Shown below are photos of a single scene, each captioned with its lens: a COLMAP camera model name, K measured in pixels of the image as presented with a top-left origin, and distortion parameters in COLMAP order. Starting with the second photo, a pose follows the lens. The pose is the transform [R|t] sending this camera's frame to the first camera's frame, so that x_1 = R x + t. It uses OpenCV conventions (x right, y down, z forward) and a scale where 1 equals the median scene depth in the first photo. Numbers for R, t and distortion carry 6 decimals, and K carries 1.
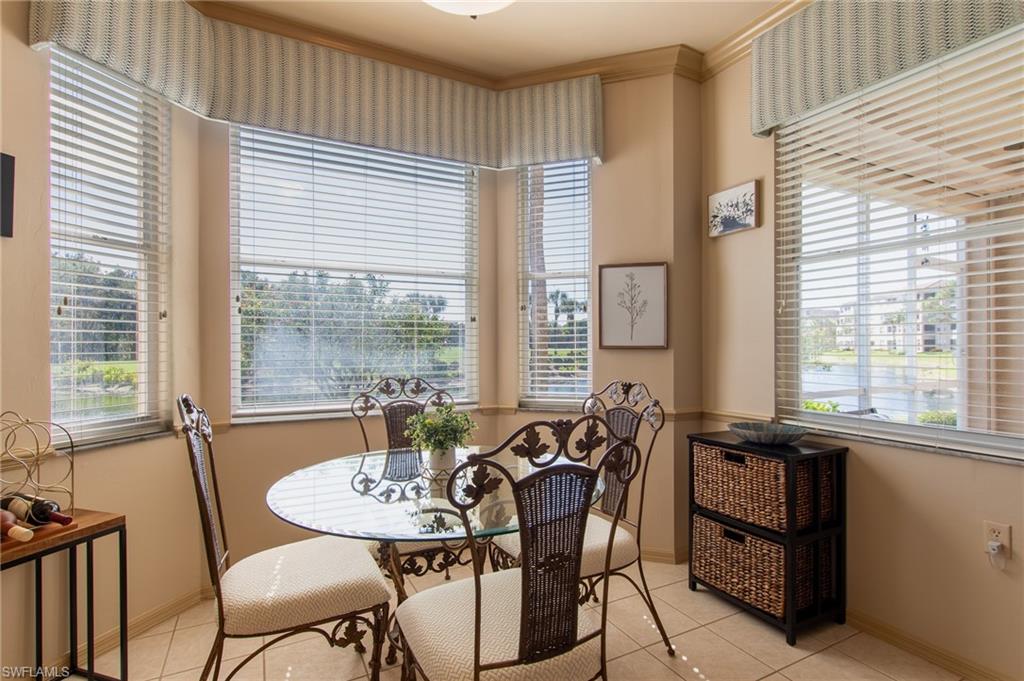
lens RADIAL K [[492.5, 0, 498.1], [0, 492.5, 347.6], [0, 0, 1]] dist [0.001688, -0.000892]
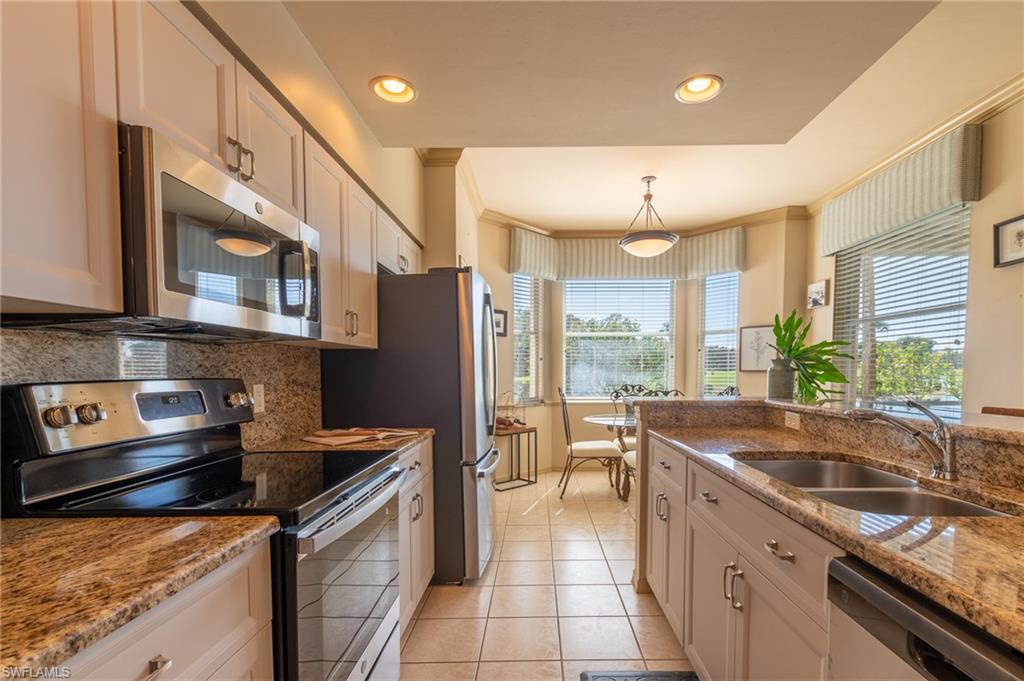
lens RADIAL K [[453.4, 0, 528.2], [0, 453.4, 390.8], [0, 0, 1]] dist [0.003866, -0.000444]
pose [[0.885458, 0.020703, -0.464259, 0.339861], [-0.000026, 0.999009, 0.044500, -0.002155], [0.464720, -0.039391, 0.884581, -1.044108]]
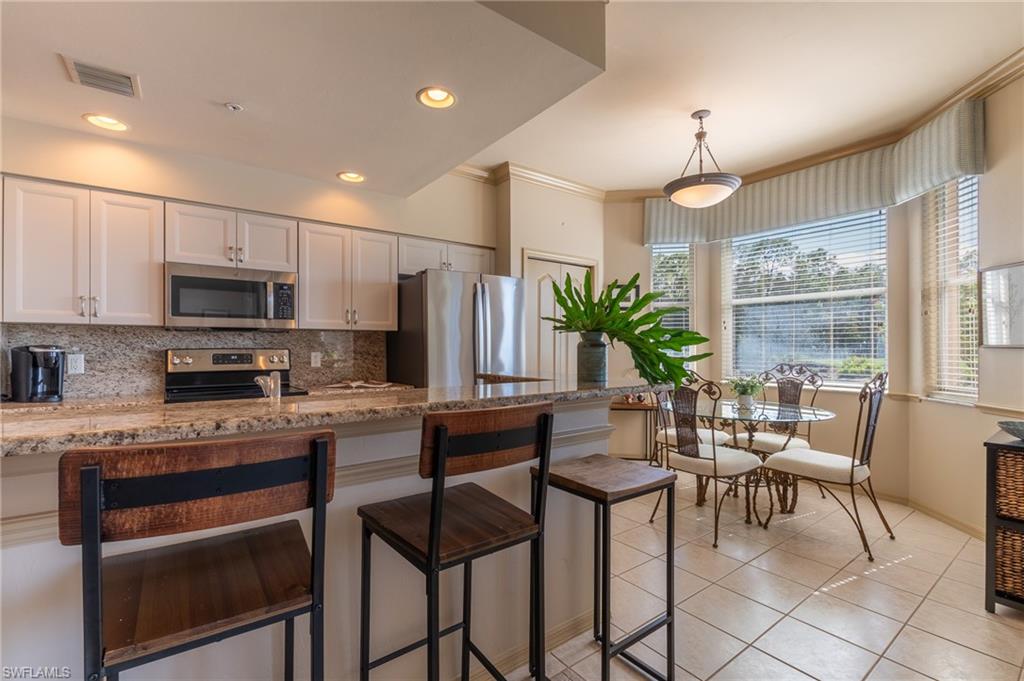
lens RADIAL K [[453.4, 0, 512.0], [0, 453.4, 344.5], [0, 0, 1]] dist [0.003866, -0.000444]
pose [[0.177107, -0.000402, -0.984192, 1.146107], [-0.001149, 0.999999, -0.000615, -0.003072], [0.984191, 0.001240, 0.177106, -0.204794]]
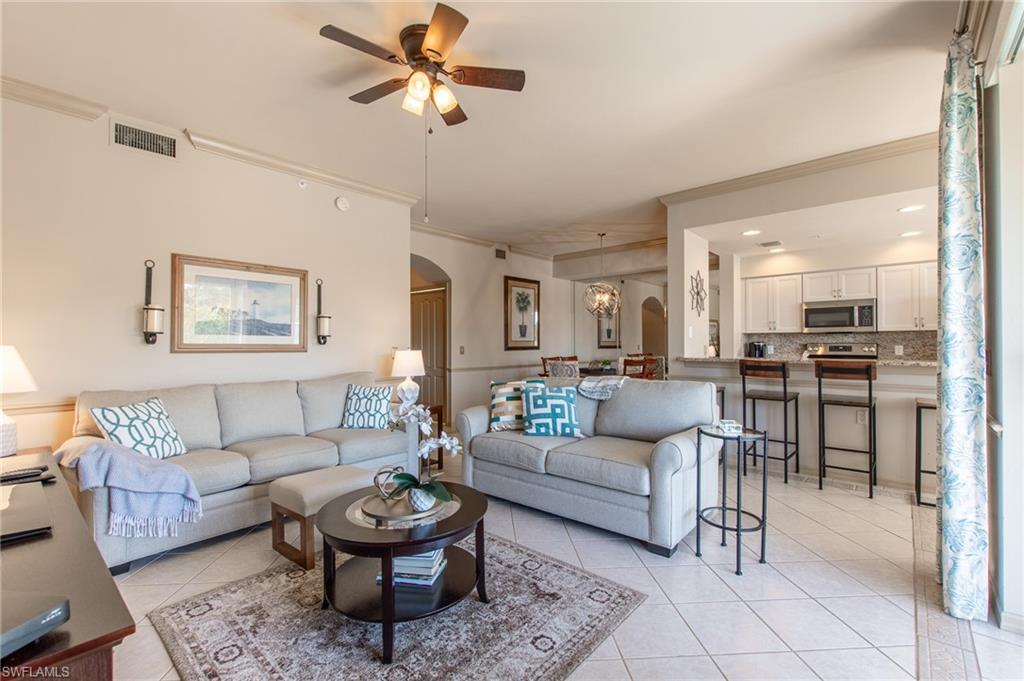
lens RADIAL K [[453.4, 0, 503.7], [0, 453.4, 342.6], [0, 0, 1]] dist [0.003866, -0.000444]
pose [[-0.931740, 0.005191, -0.363089, 2.263311], [0.005776, 0.999983, -0.000525, -0.002852], [0.363081, -0.002586, -0.931754, 0.838220]]
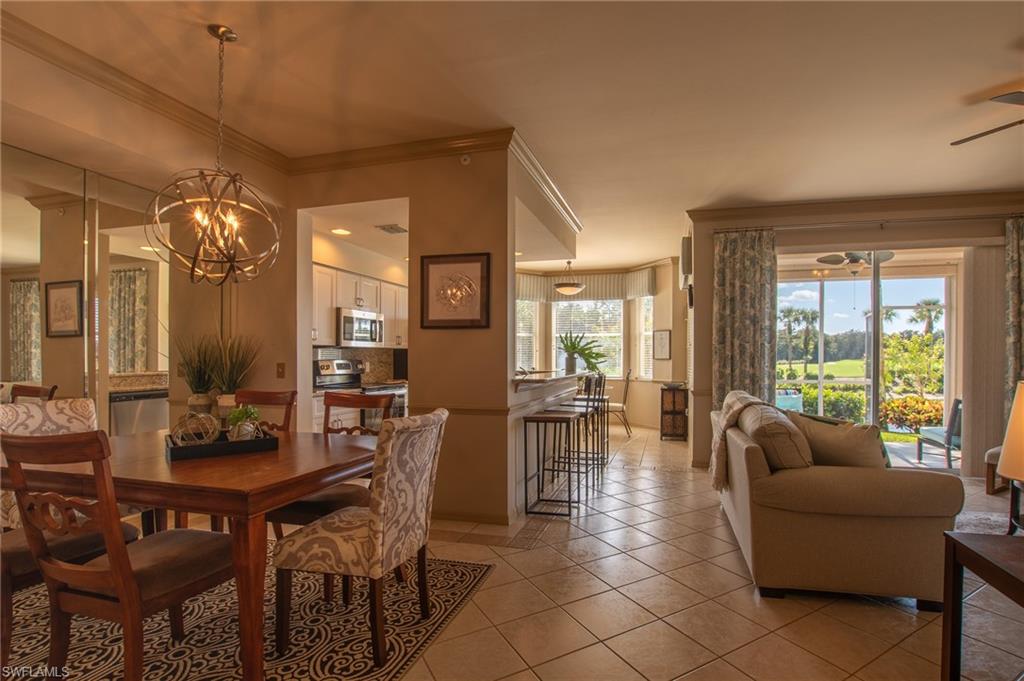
lens RADIAL K [[481.5, 0, 550.8], [0, 481.5, 366.2], [0, 0, 1]] dist [-0.018955, 0.001026]
pose [[0.752007, 0.012573, -0.659035, 1.874001], [-0.003264, 0.999877, 0.015351, 0.001814], [0.659147, -0.009393, 0.751955, -1.787586]]
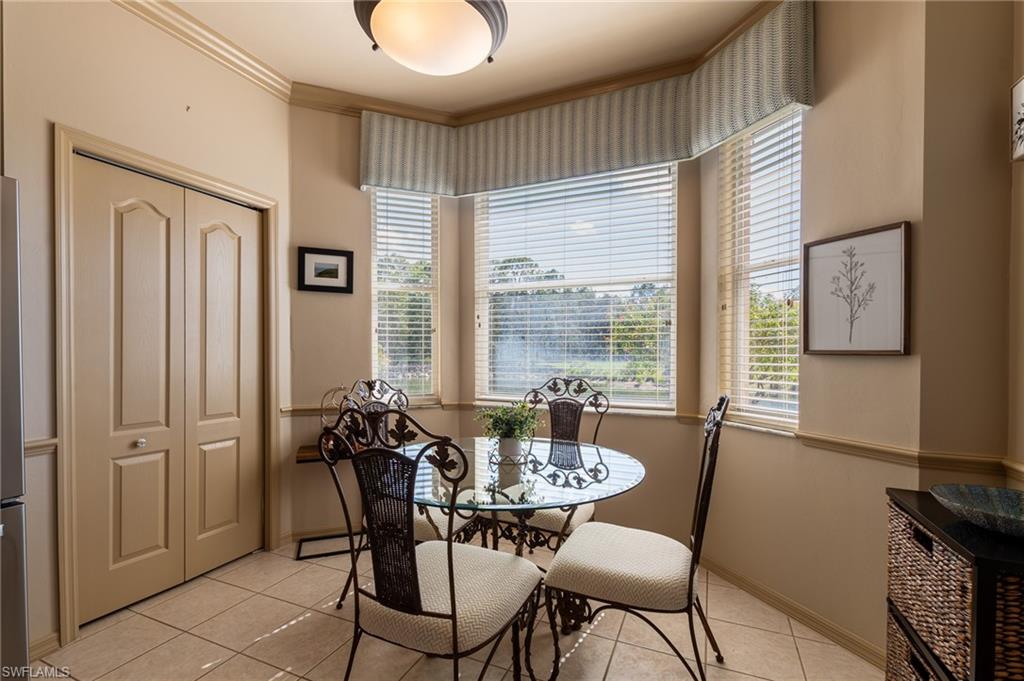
lens RADIAL K [[453.4, 0, 513.6], [0, 453.4, 354.9], [0, 0, 1]] dist [0.003866, -0.000444]
pose [[0.635388, 0.009113, -0.772139, 0.526376], [-0.004098, 0.999956, 0.008429, -0.000803], [0.772182, -0.002192, 0.635398, 0.240903]]
